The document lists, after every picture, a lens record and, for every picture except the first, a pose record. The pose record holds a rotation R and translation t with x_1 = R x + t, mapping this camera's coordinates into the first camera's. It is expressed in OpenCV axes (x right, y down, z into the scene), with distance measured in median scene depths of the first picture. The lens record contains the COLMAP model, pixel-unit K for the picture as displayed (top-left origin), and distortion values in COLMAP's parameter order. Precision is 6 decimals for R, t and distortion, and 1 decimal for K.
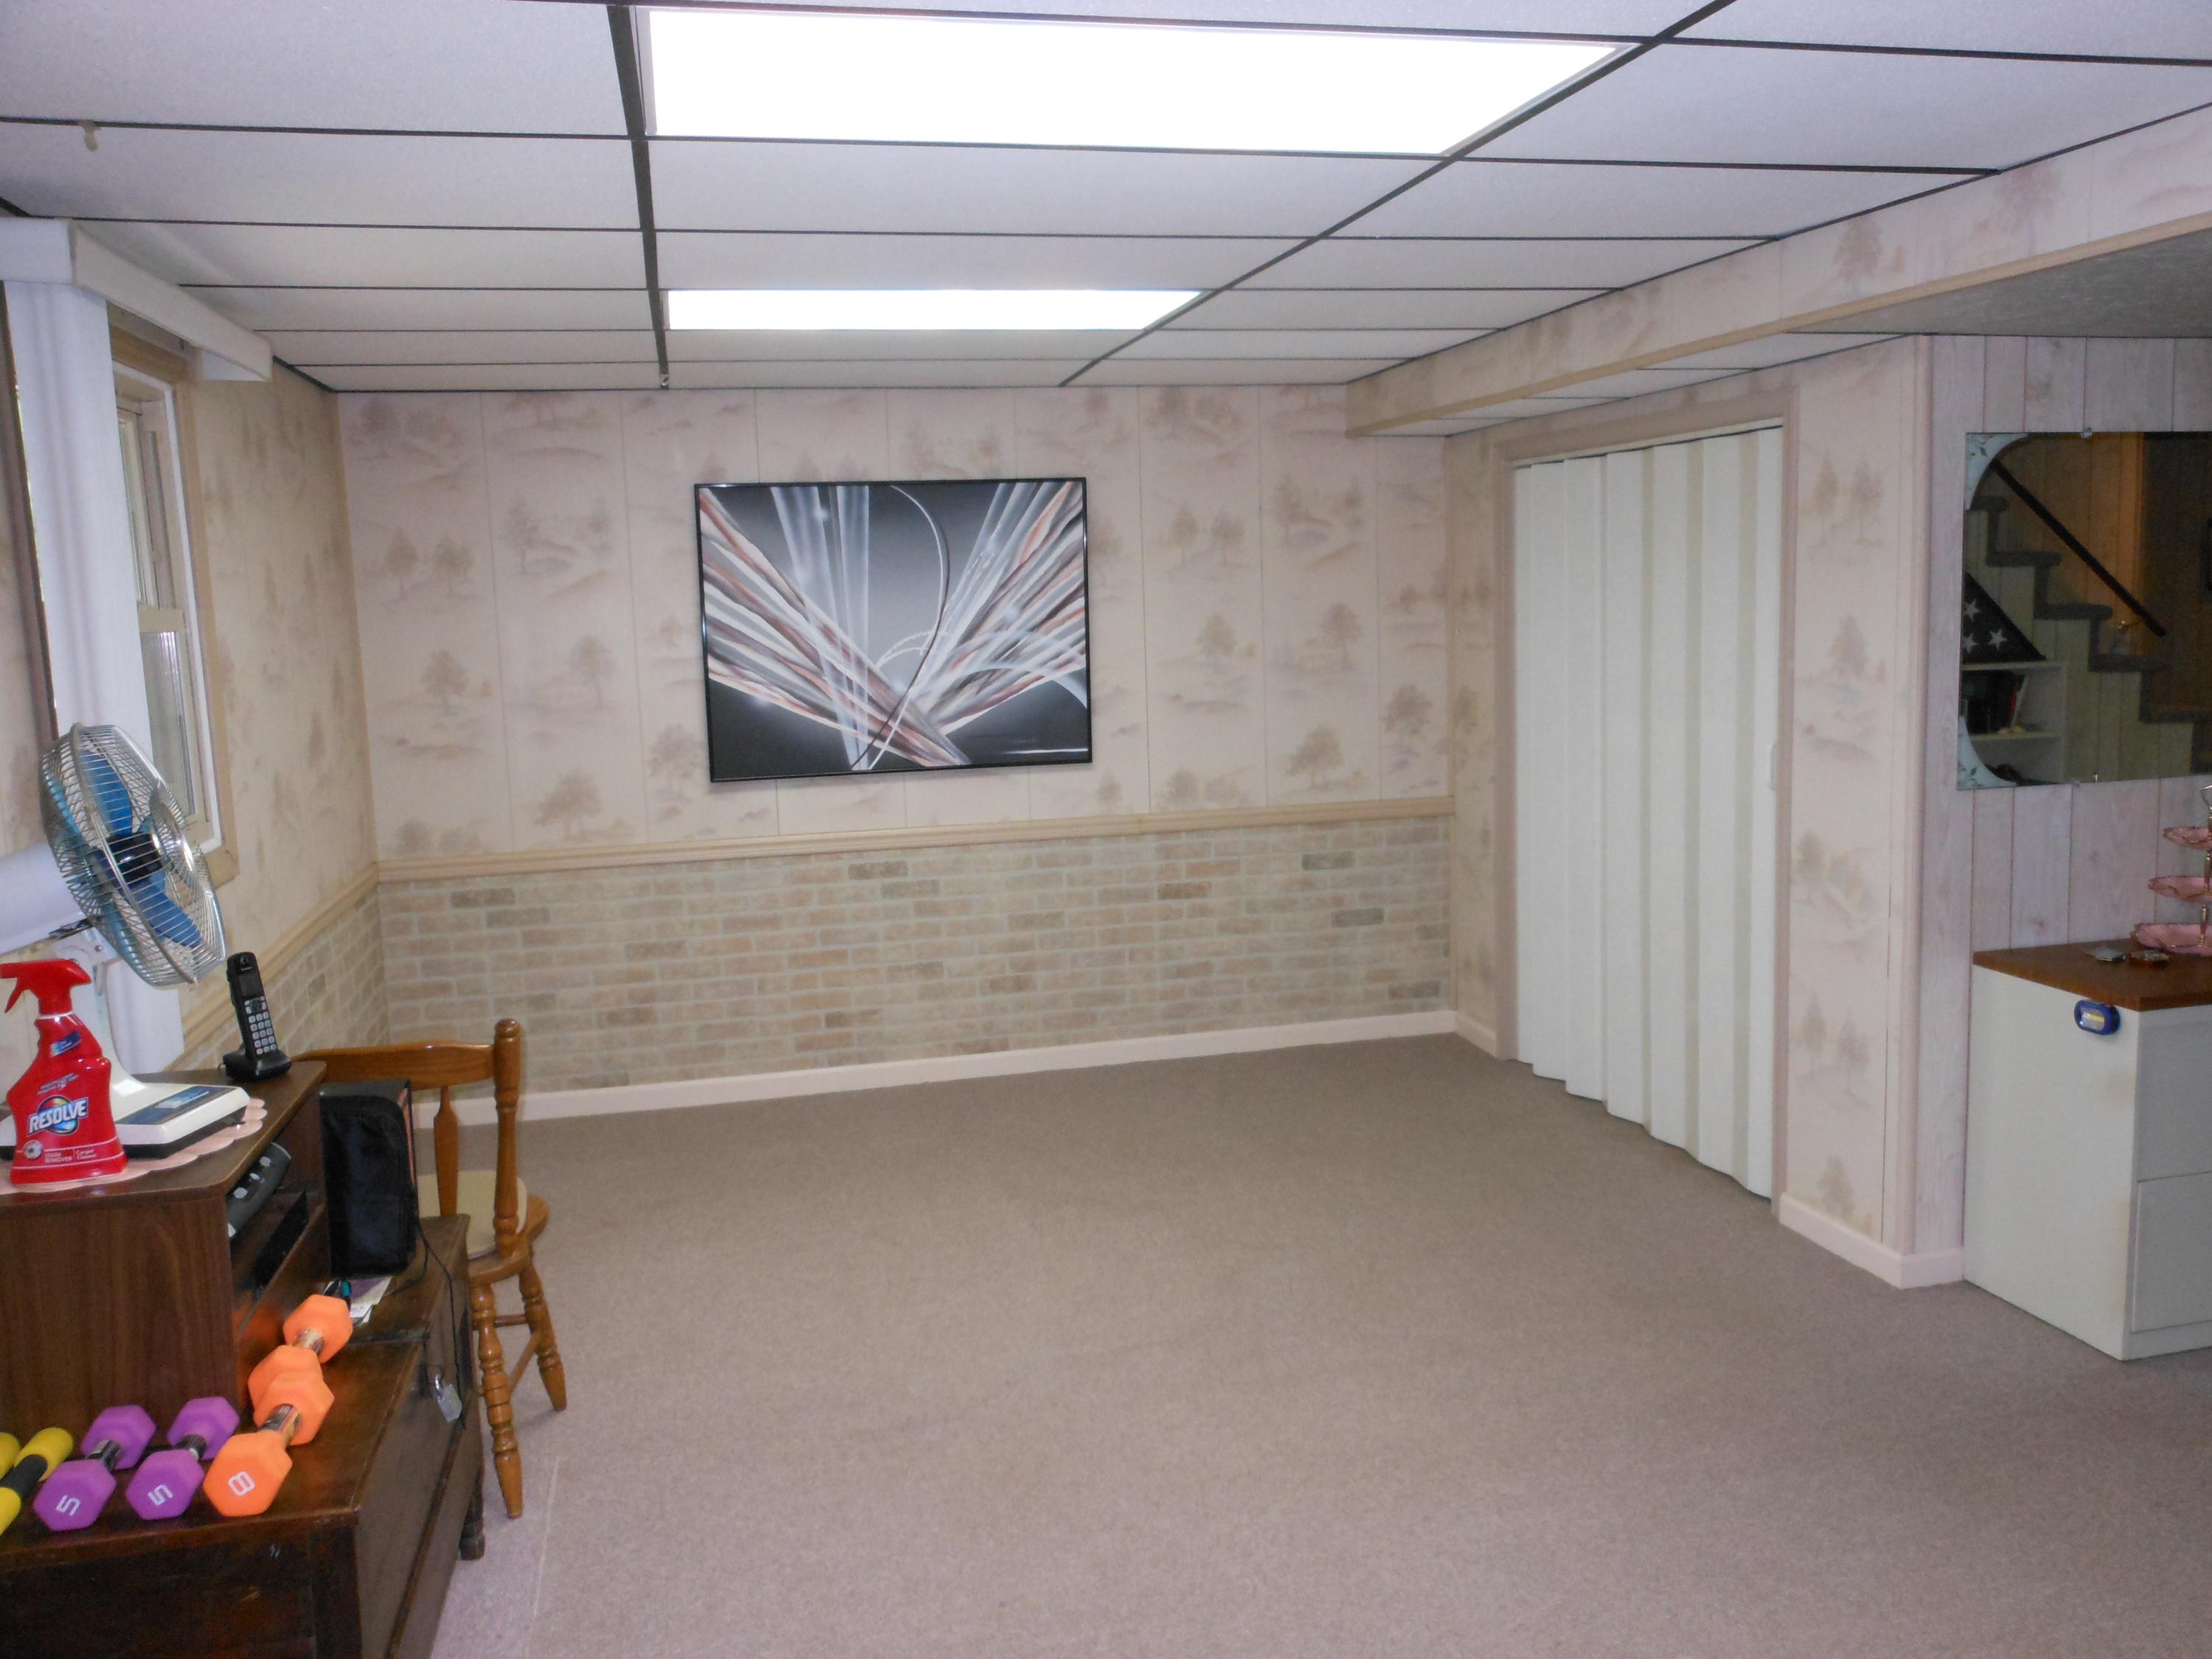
lens RADIAL K [[1789.5, 0, 1089.9], [0, 1789.5, 820.1], [0, 0, 1]] dist [-0.010787, -0.008159]
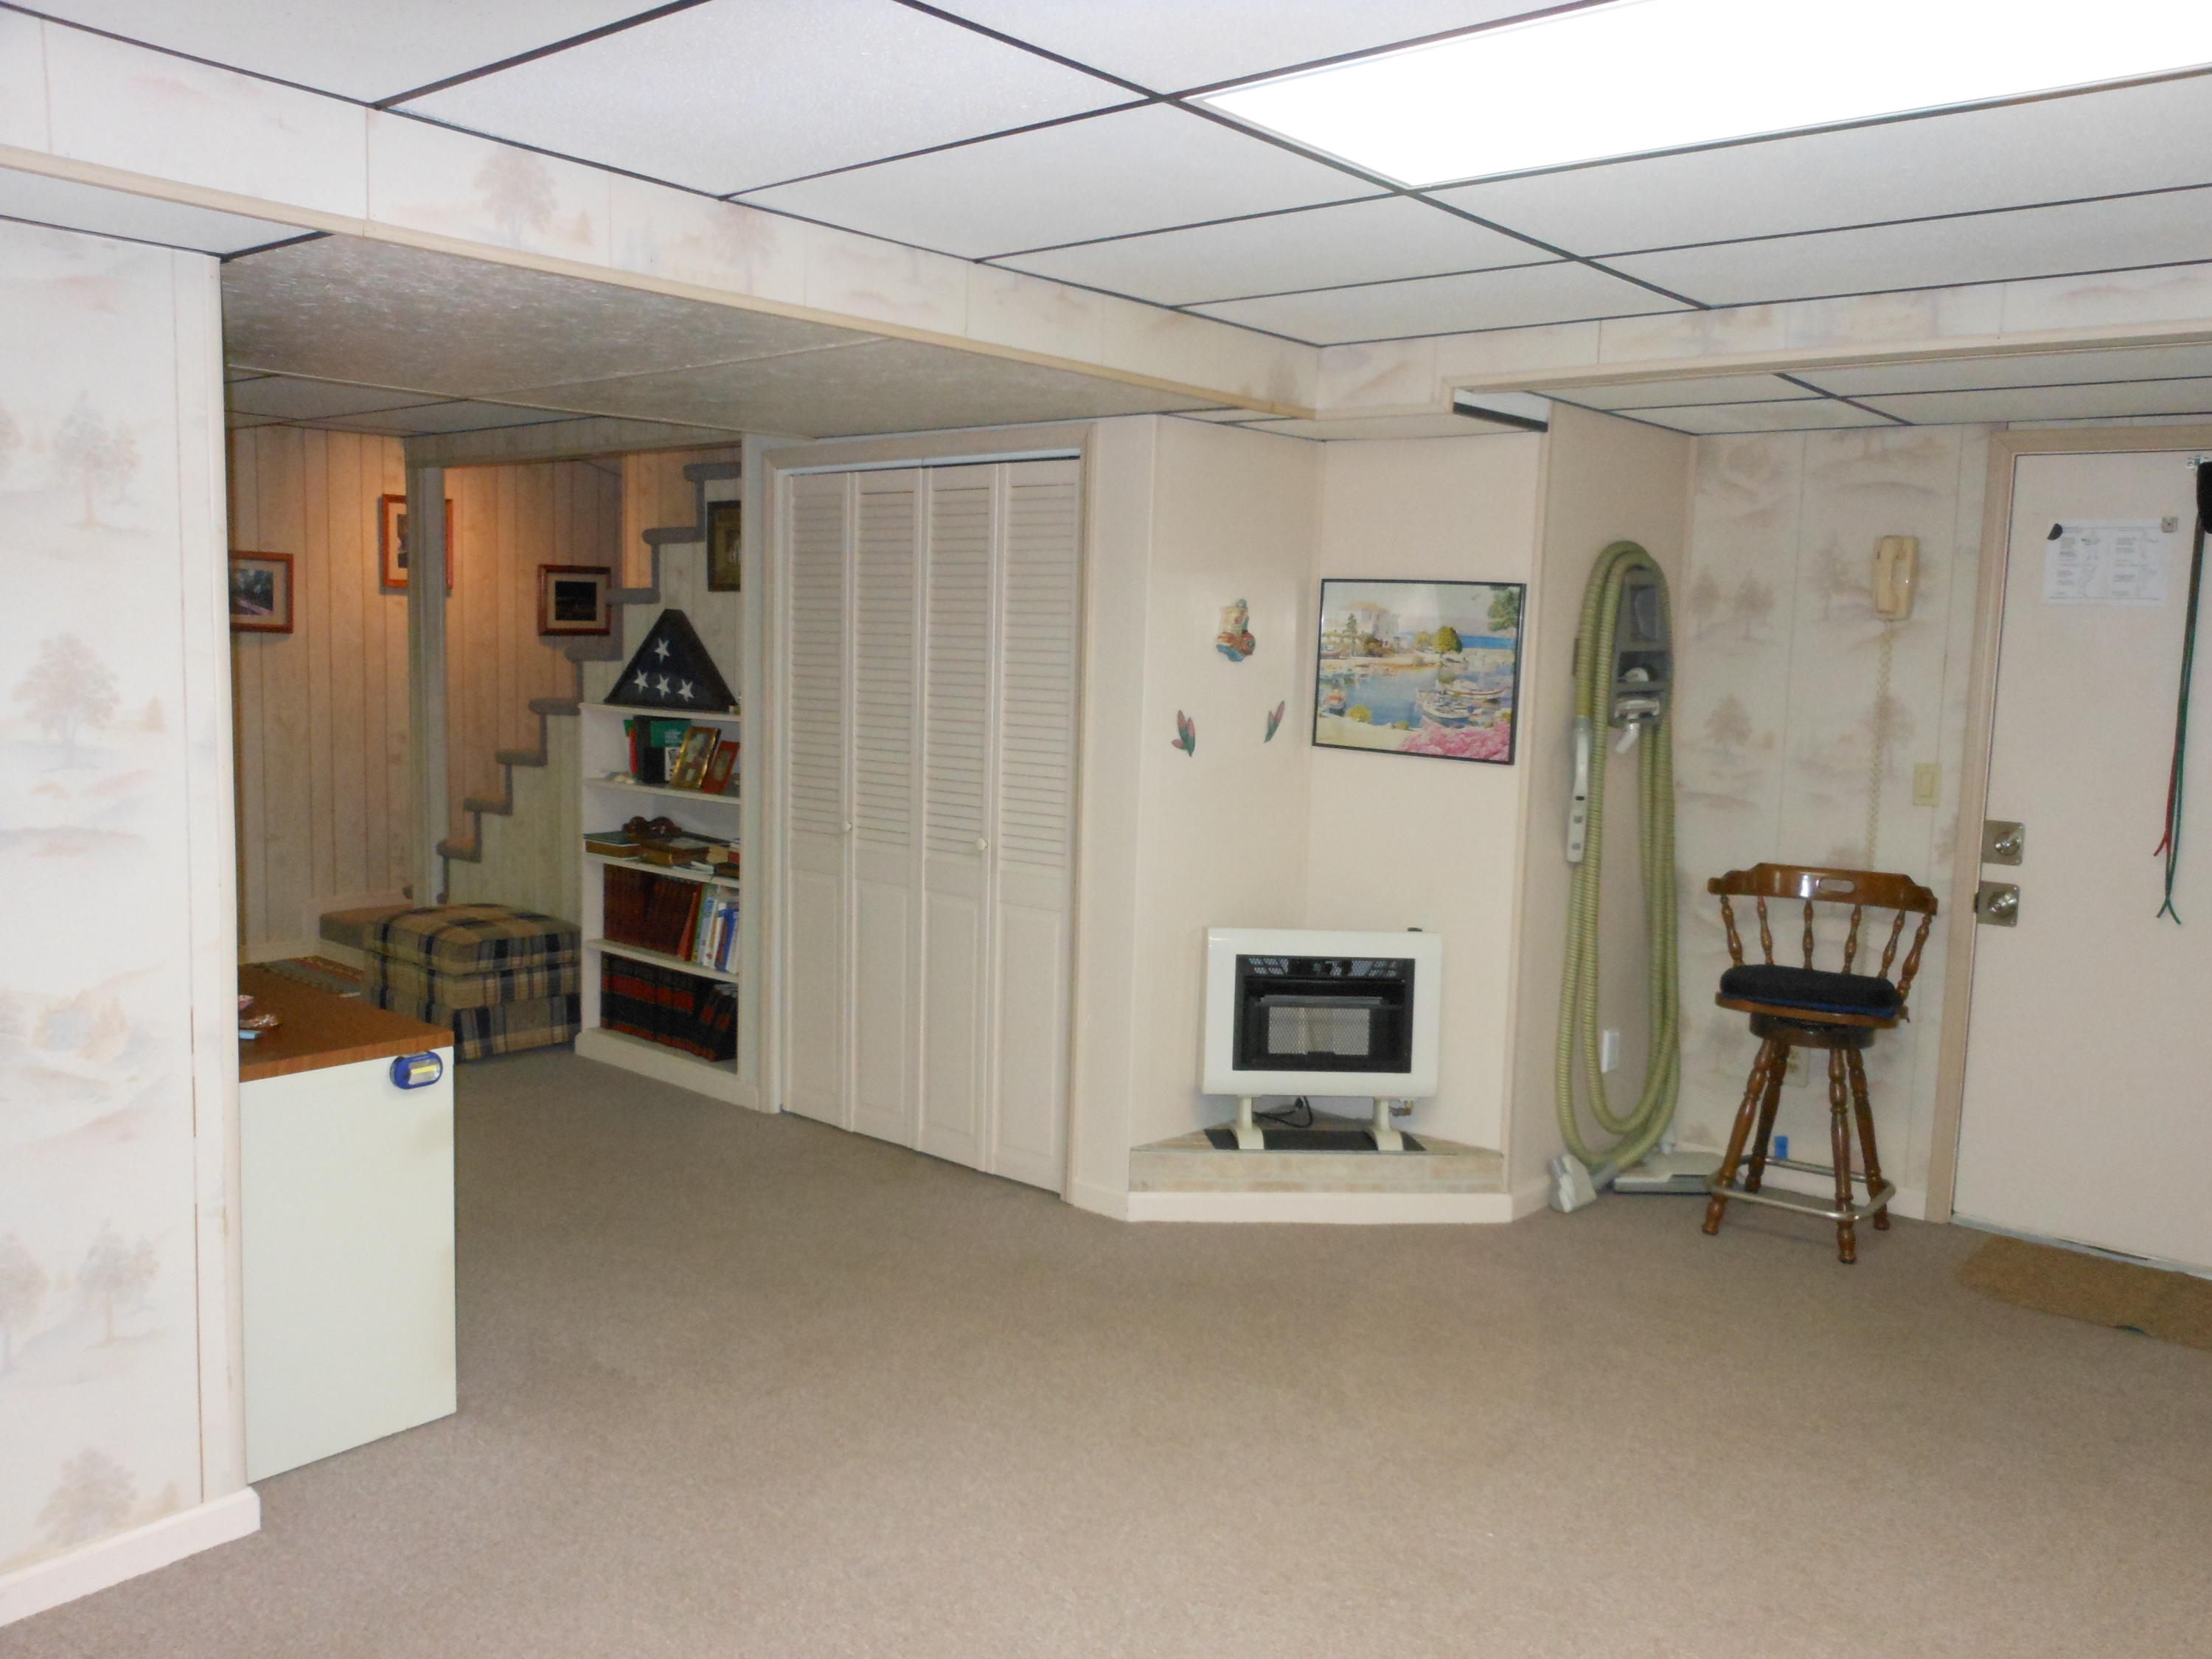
lens RADIAL K [[1803.9, 0, 1106.0], [0, 1803.9, 829.5], [0, 0, 1]] dist [-0.030002, 0.062860]
pose [[-0.597780, -0.072509, 0.798375, -0.350165], [0.097976, 0.981827, 0.162530, -0.117847], [-0.795651, 0.175379, -0.579812, 1.119052]]
